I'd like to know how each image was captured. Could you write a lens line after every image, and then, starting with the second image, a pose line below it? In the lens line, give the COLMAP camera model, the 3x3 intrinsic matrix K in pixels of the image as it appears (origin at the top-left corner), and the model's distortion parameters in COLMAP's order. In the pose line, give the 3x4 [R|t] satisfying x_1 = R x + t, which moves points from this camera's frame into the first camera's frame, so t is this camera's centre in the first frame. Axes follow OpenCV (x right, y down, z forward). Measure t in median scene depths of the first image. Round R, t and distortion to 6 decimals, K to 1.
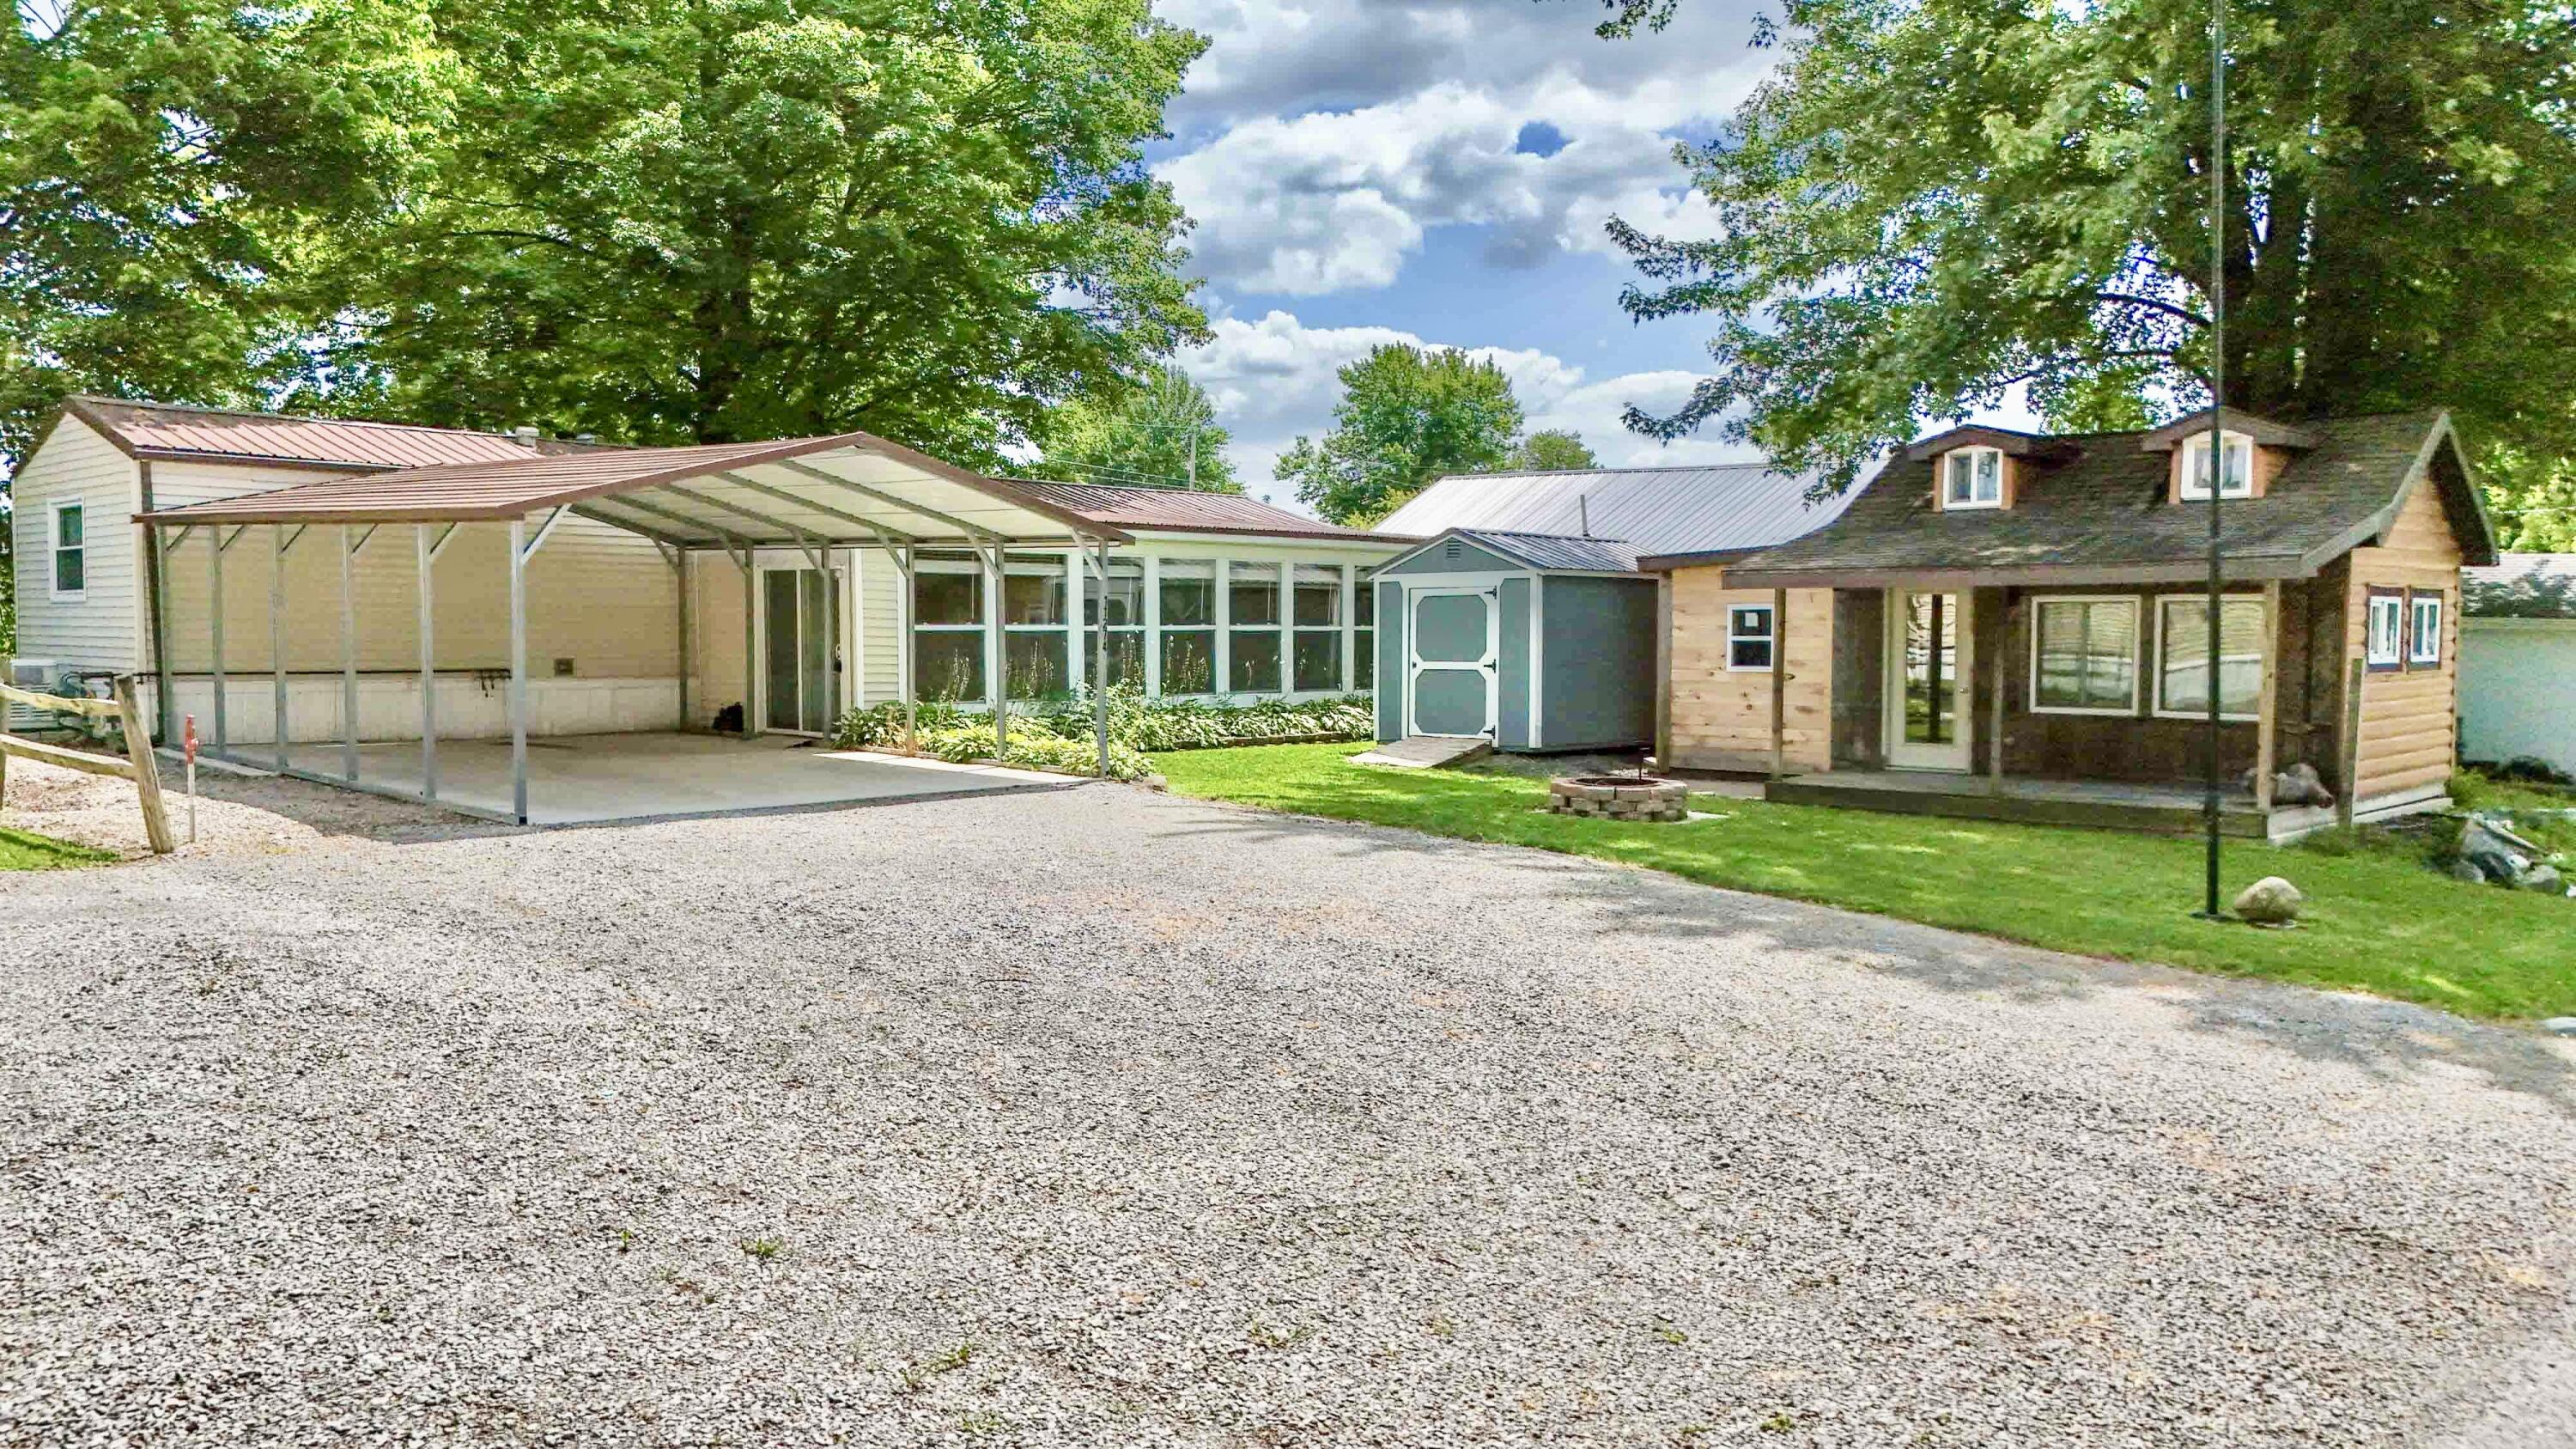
lens RADIAL K [[1912.2, 0, 1272.5], [0, 1912.2, 739.9], [0, 0, 1]] dist [0.073103, -0.065575]
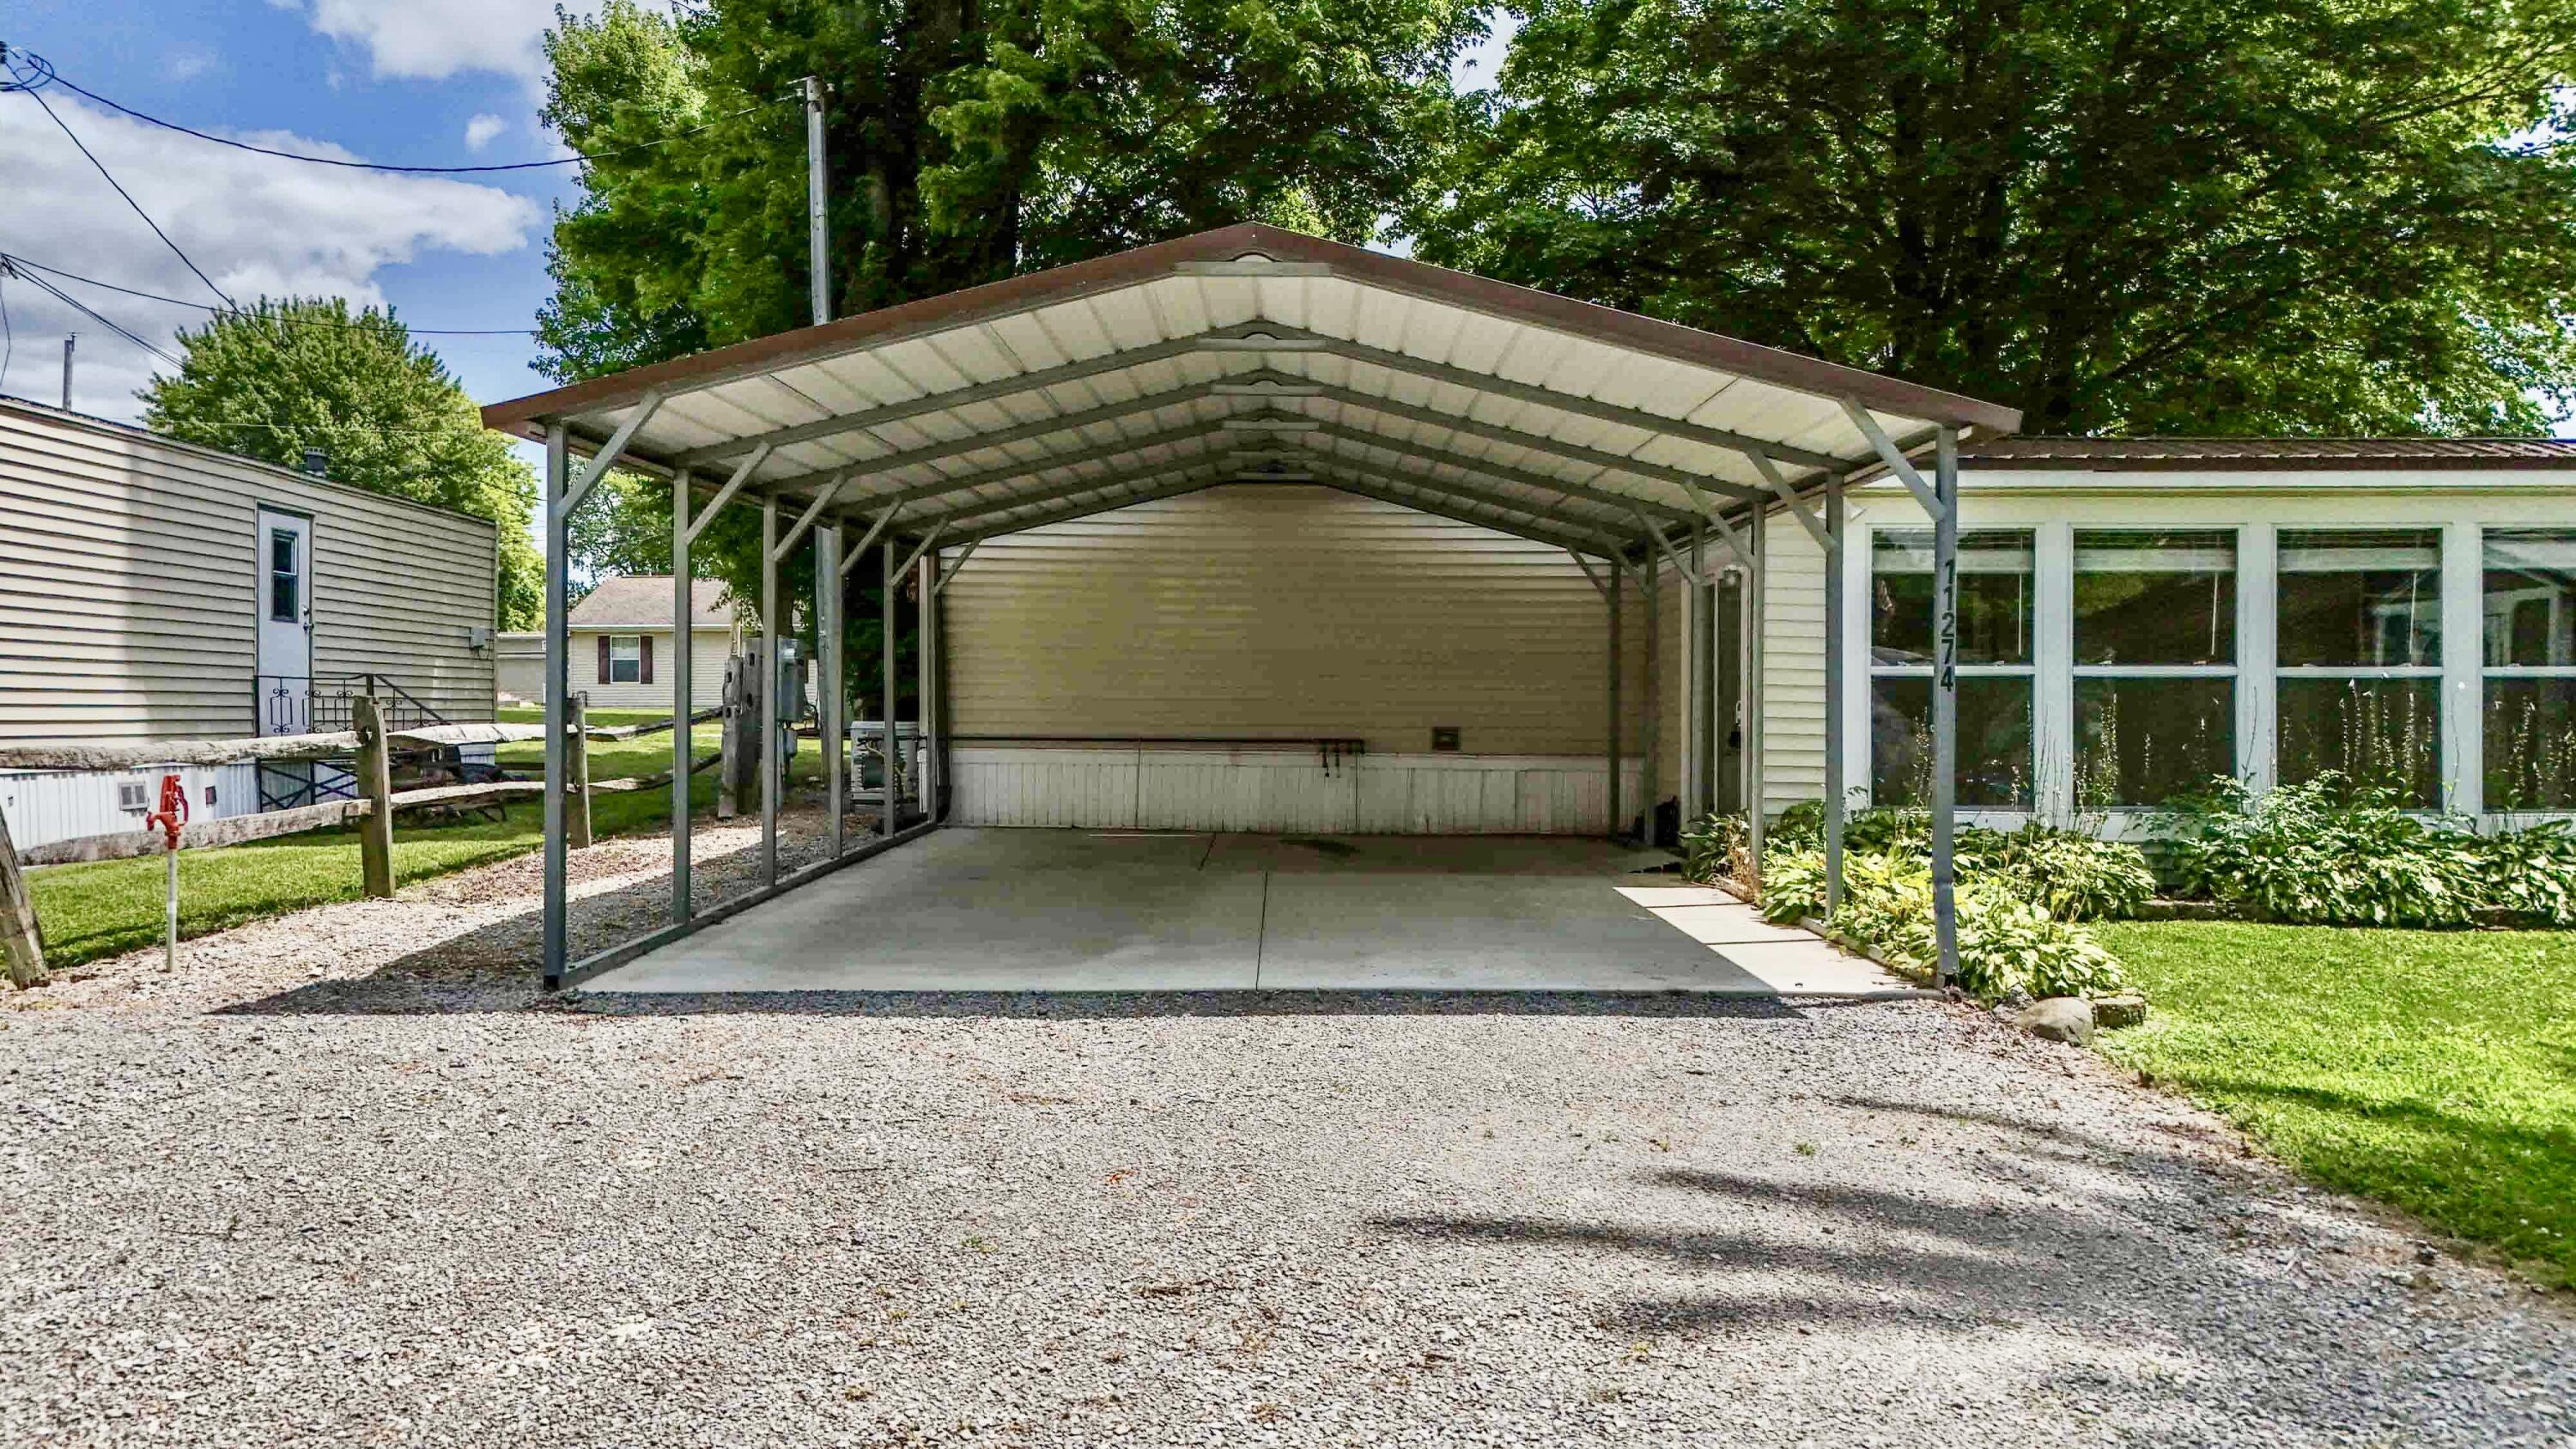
lens RADIAL K [[1912.2, 0, 1303.5], [0, 1912.2, 714.3], [0, 0, 1]] dist [0.073103, -0.065575]
pose [[0.695392, -0.000982, -0.718630, 0.095586], [-0.045985, 0.997889, -0.045862, -0.012006], [0.717158, 0.064938, 0.693879, 0.469675]]
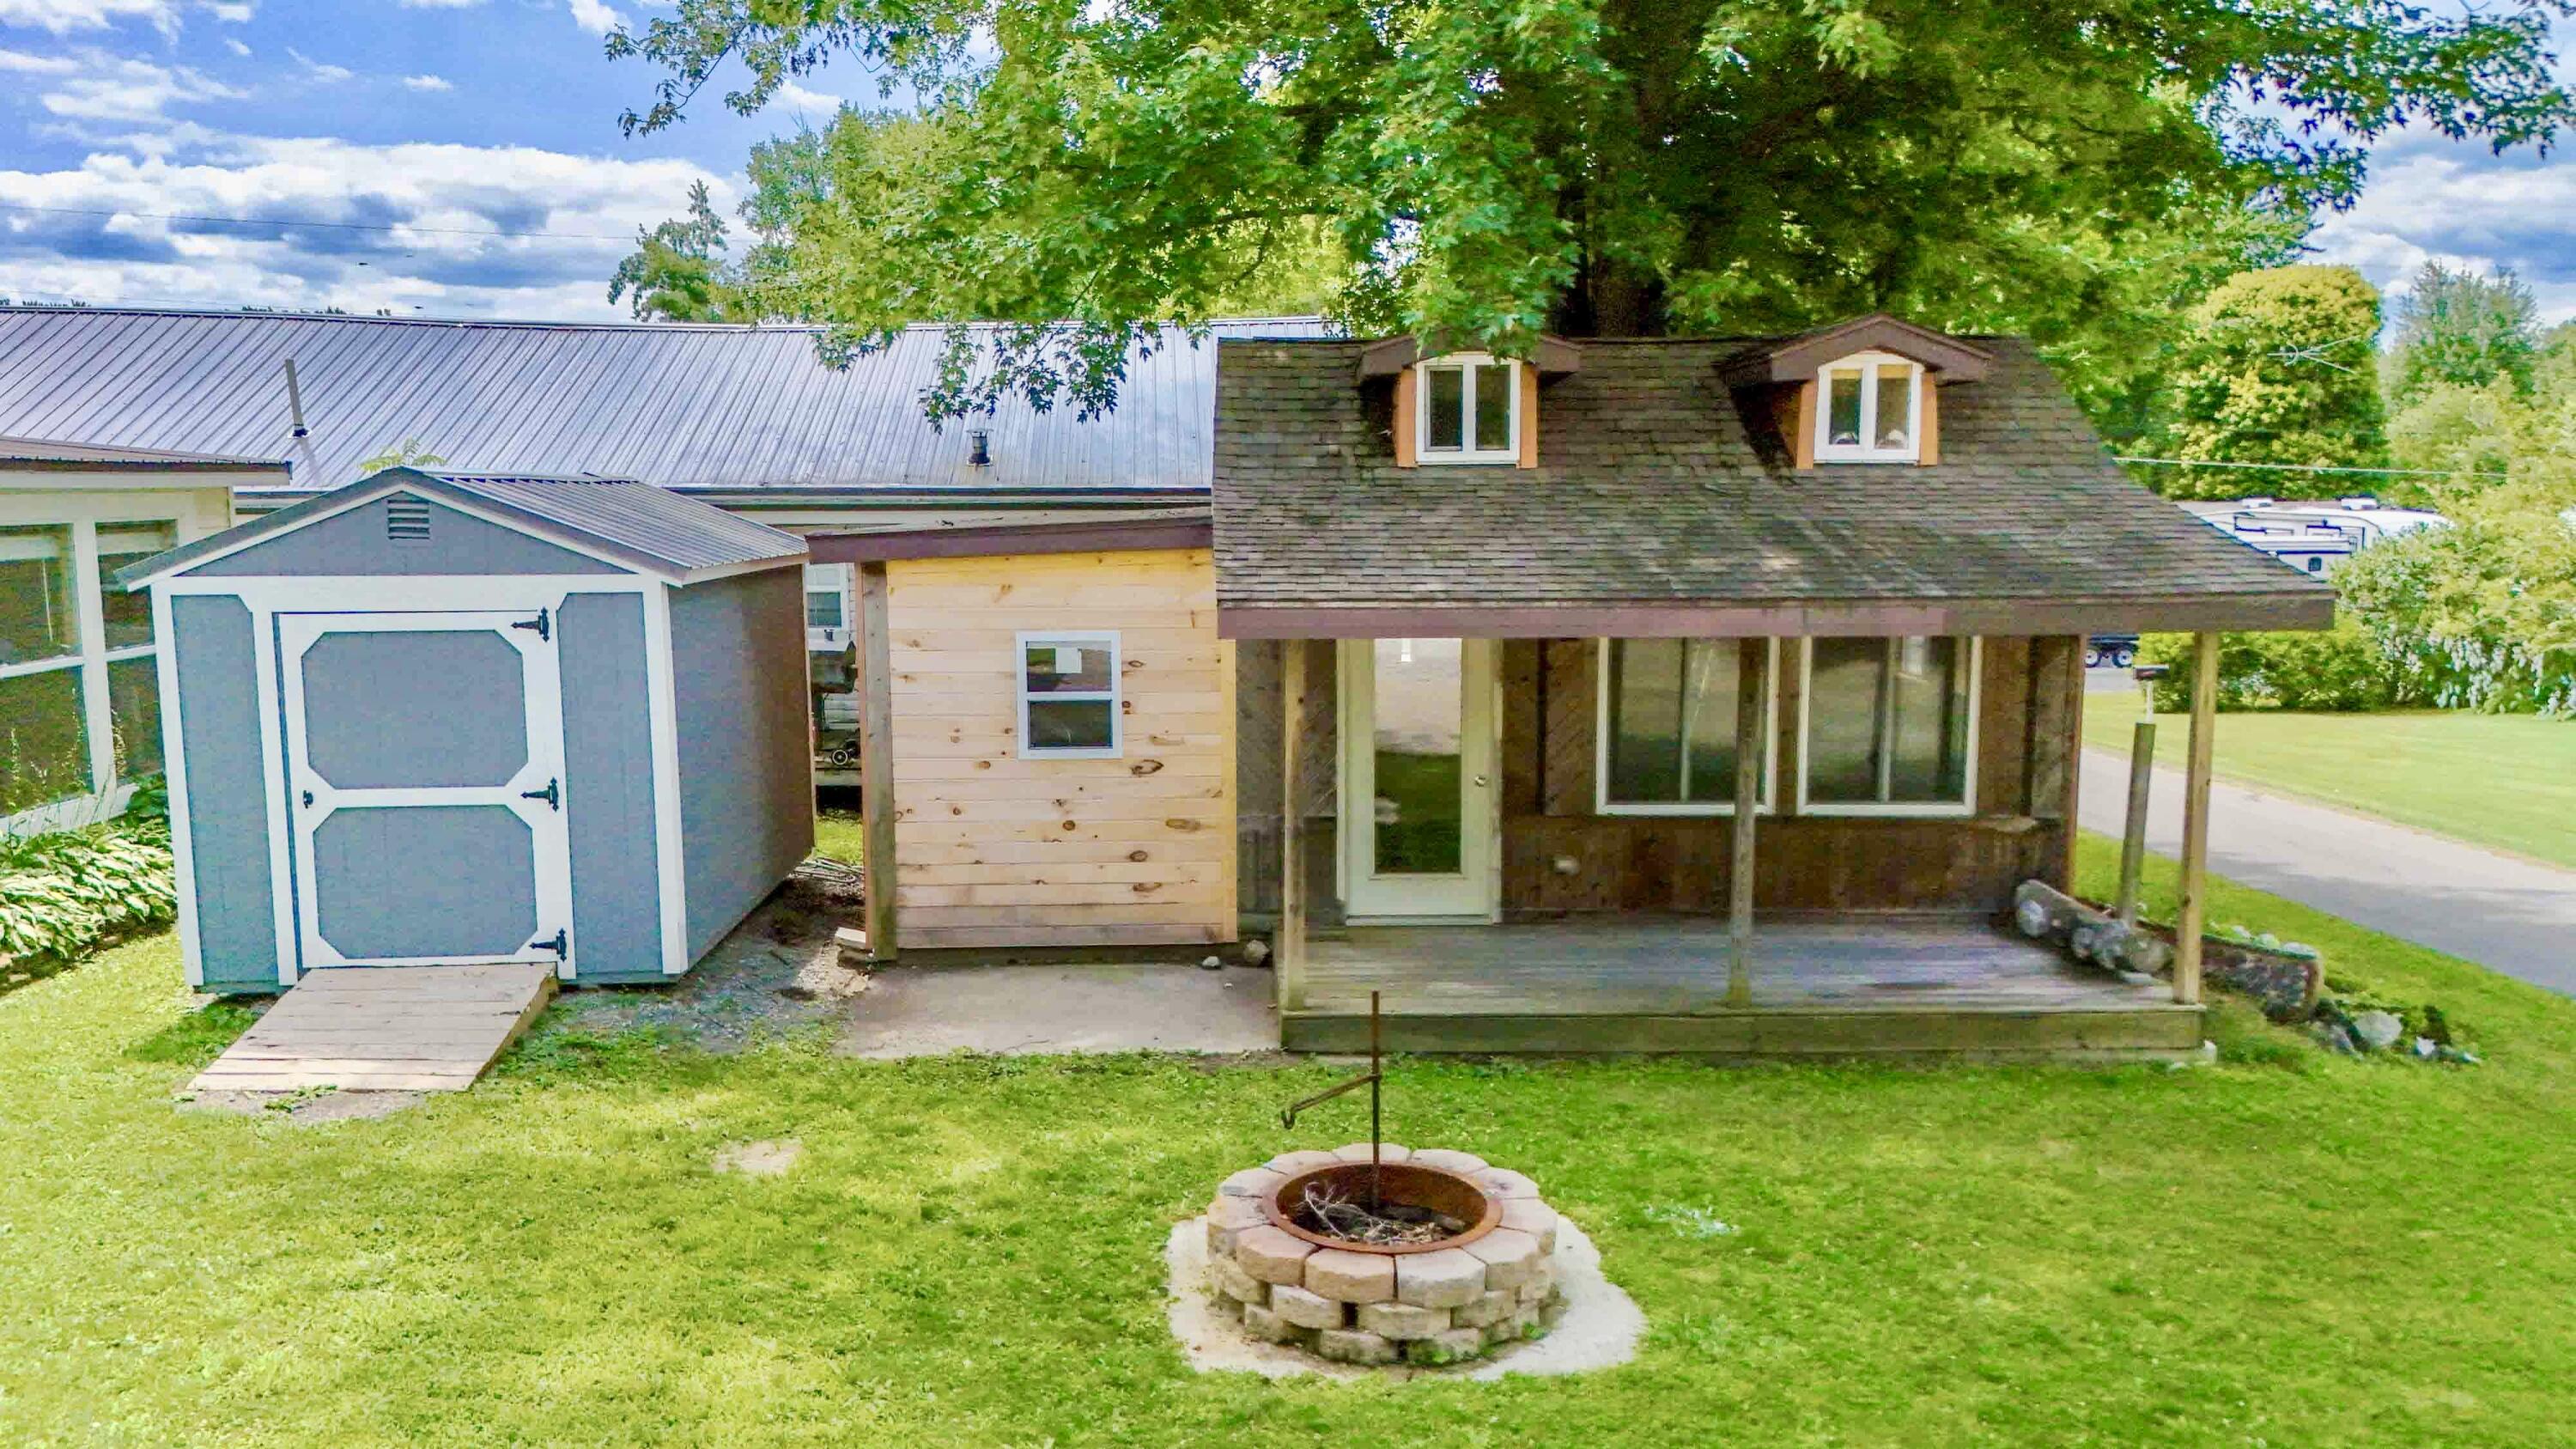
lens RADIAL K [[1912.2, 0, 1296.6], [0, 1912.2, 733.5], [0, 0, 1]] dist [0.073103, -0.065575]
pose [[0.689121, -0.098369, 0.717939, -0.081205], [0.044635, 0.994624, 0.093435, -0.086743], [-0.723270, -0.032343, 0.689807, 0.583757]]
